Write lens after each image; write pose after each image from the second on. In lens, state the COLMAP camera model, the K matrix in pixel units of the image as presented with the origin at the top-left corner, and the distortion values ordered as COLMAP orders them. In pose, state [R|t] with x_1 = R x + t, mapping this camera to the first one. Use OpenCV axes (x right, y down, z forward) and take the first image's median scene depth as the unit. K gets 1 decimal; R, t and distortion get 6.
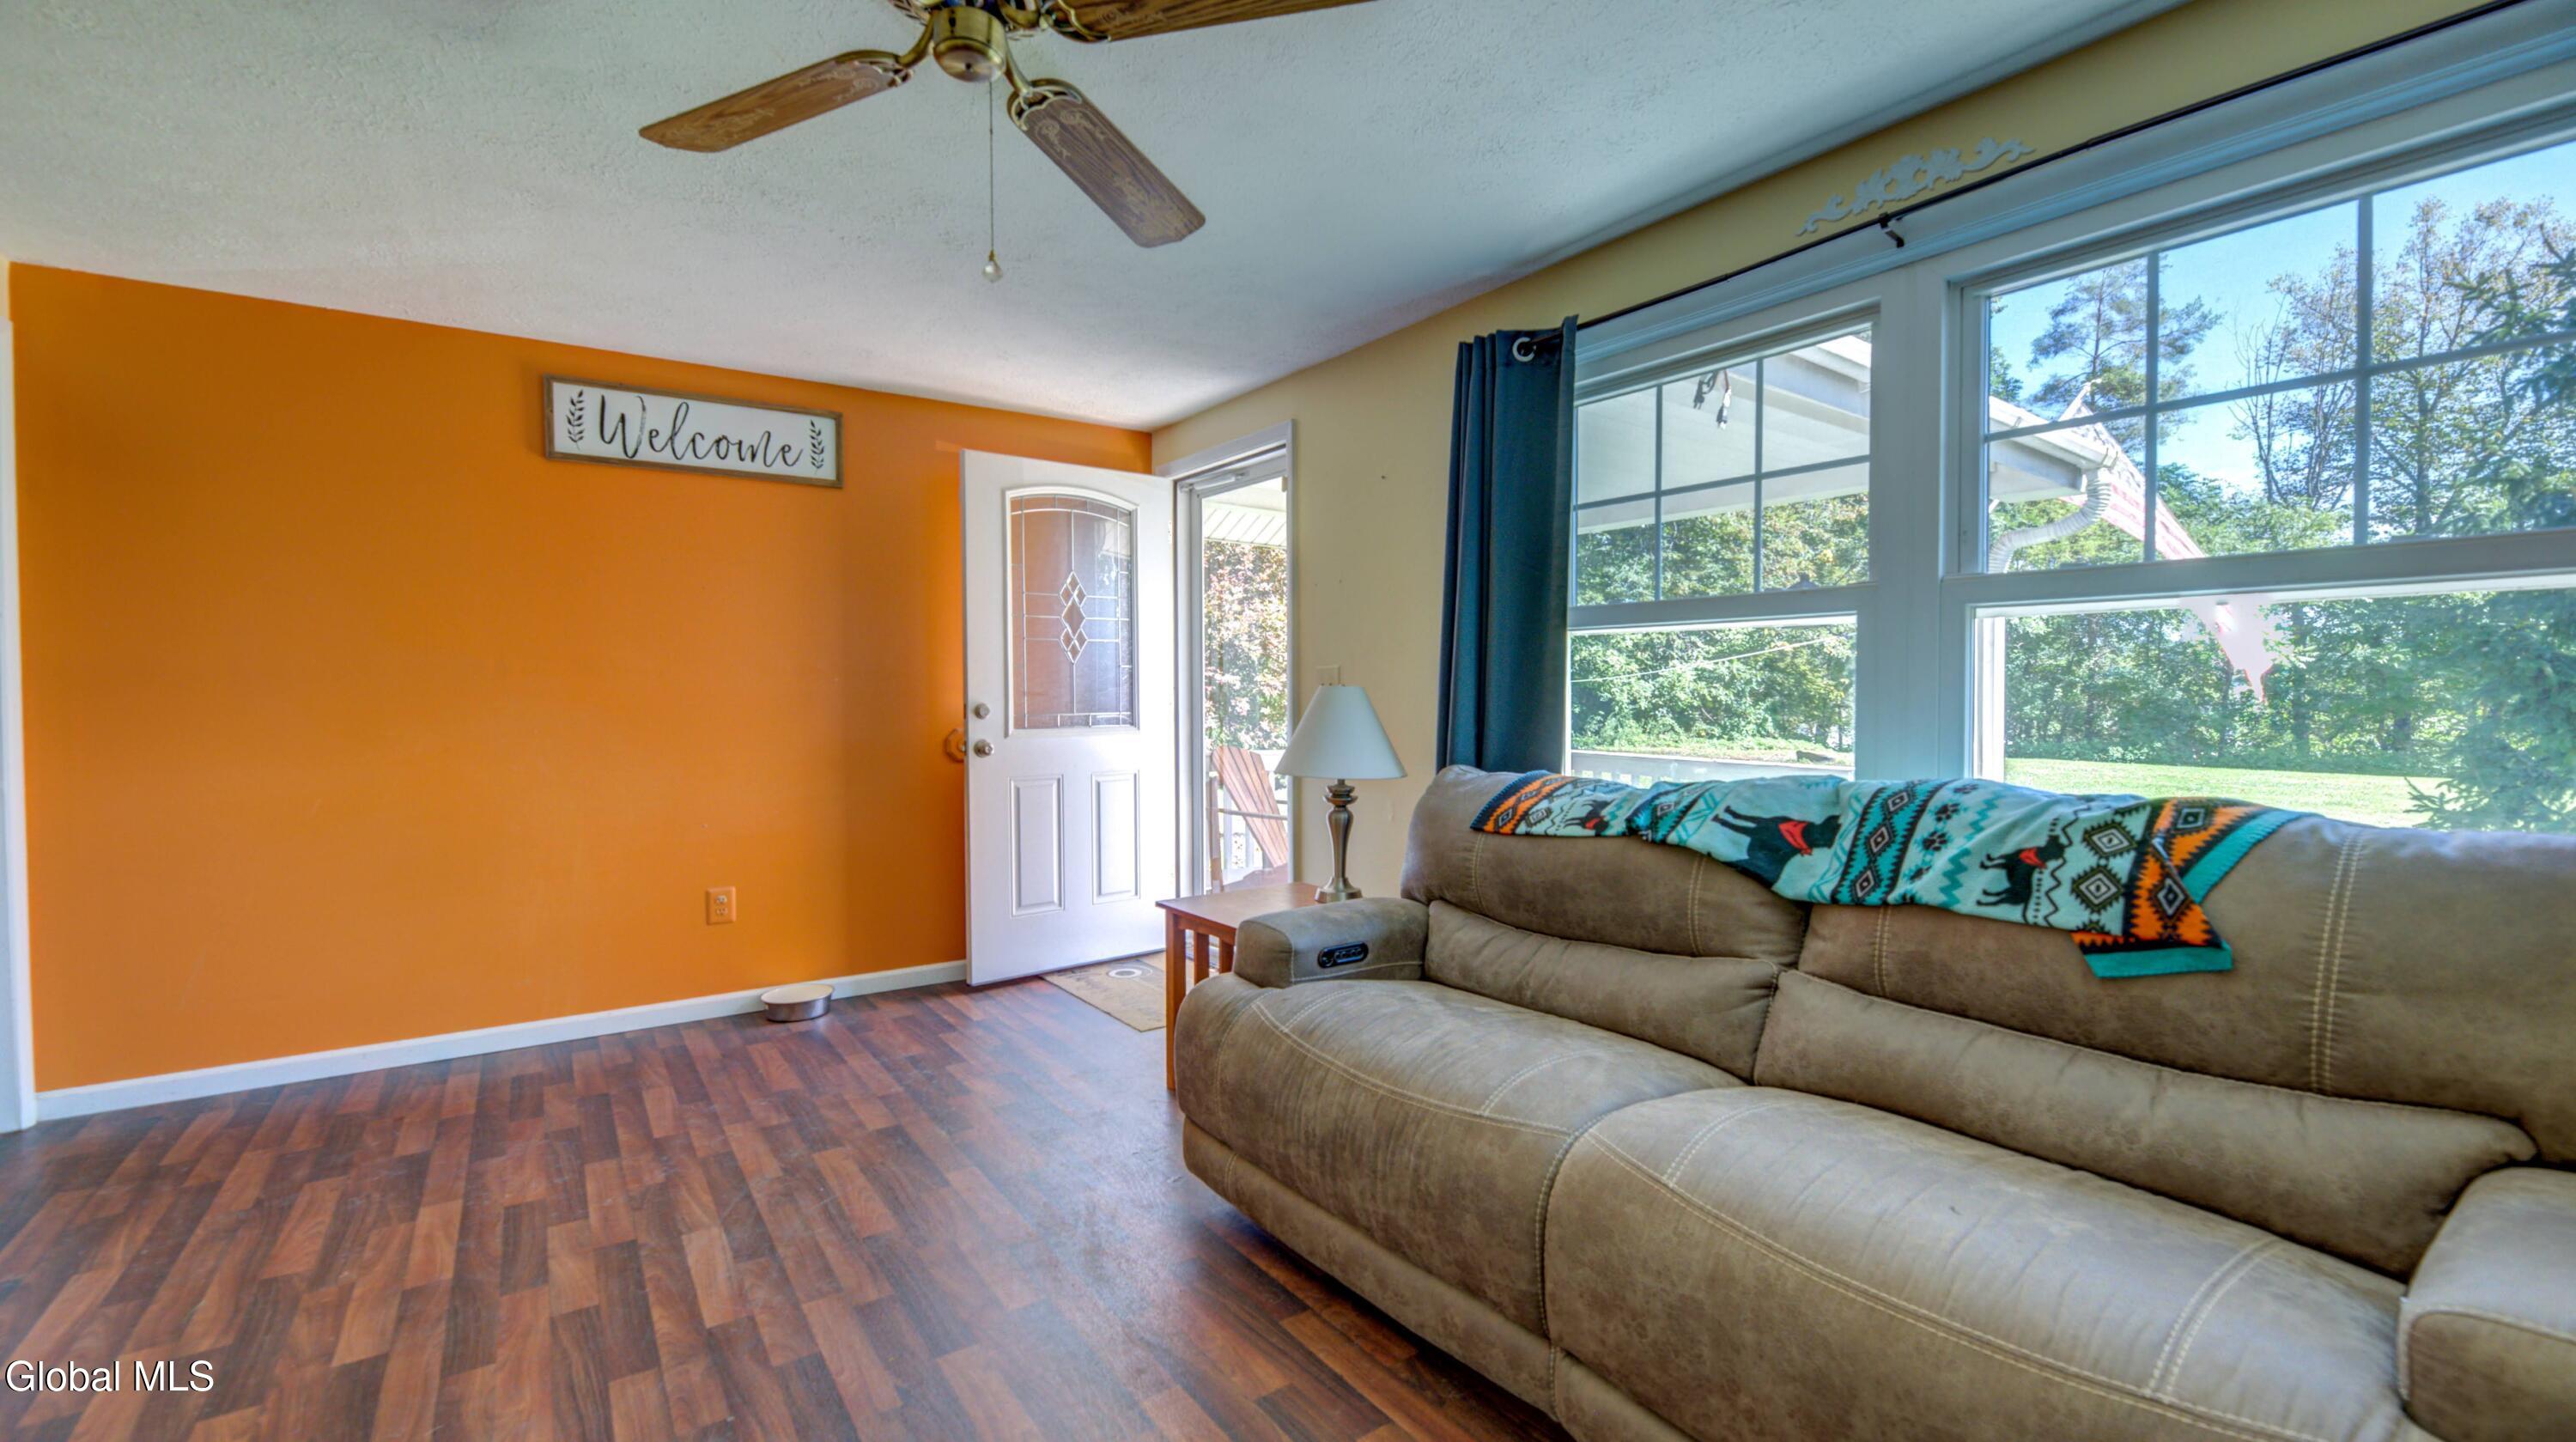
lens RADIAL K [[1052.5, 0, 1292.2], [0, 1052.5, 709.8], [0, 0, 1]] dist [-0.006985, -0.001260]
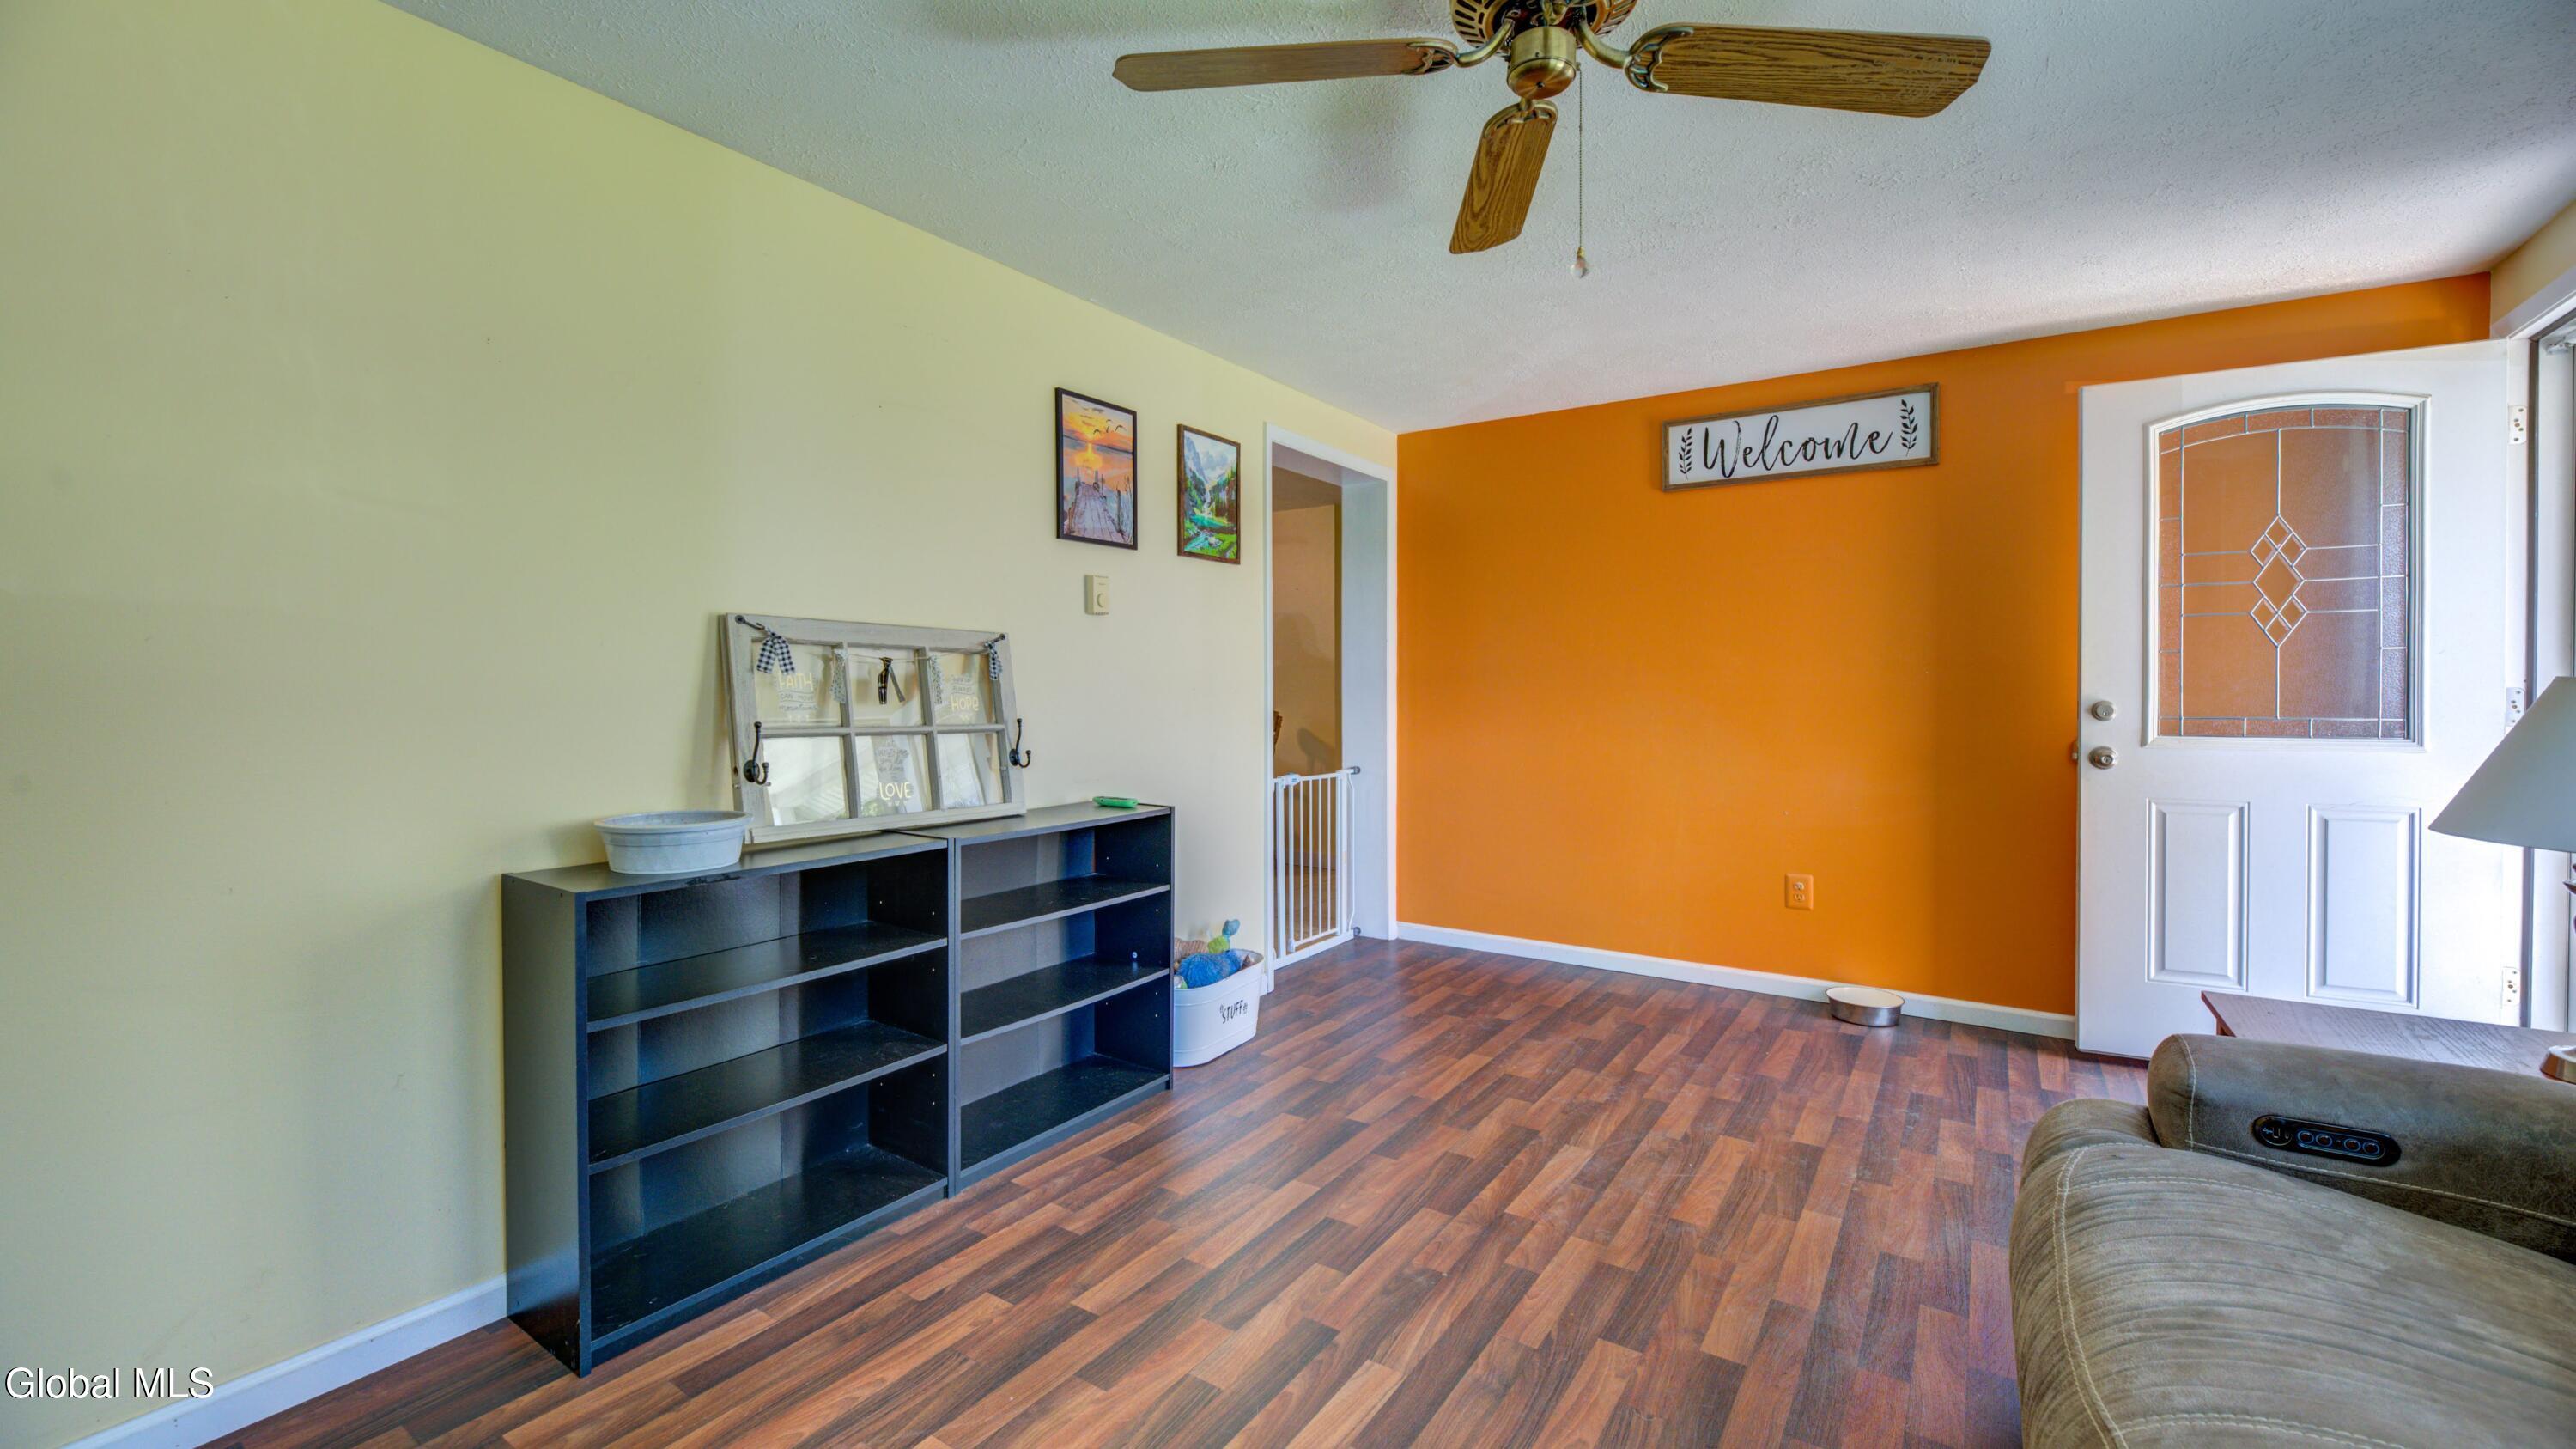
lens RADIAL K [[1052.6, 0, 1325.1], [0, 1052.6, 694.3], [0, 0, 1]] dist [-0.006985, -0.001260]
pose [[0.369426, 0.008815, -0.929218, 0.312124], [-0.016612, 0.999858, 0.002881, -0.004512], [0.929112, 0.014372, 0.369520, 0.225005]]
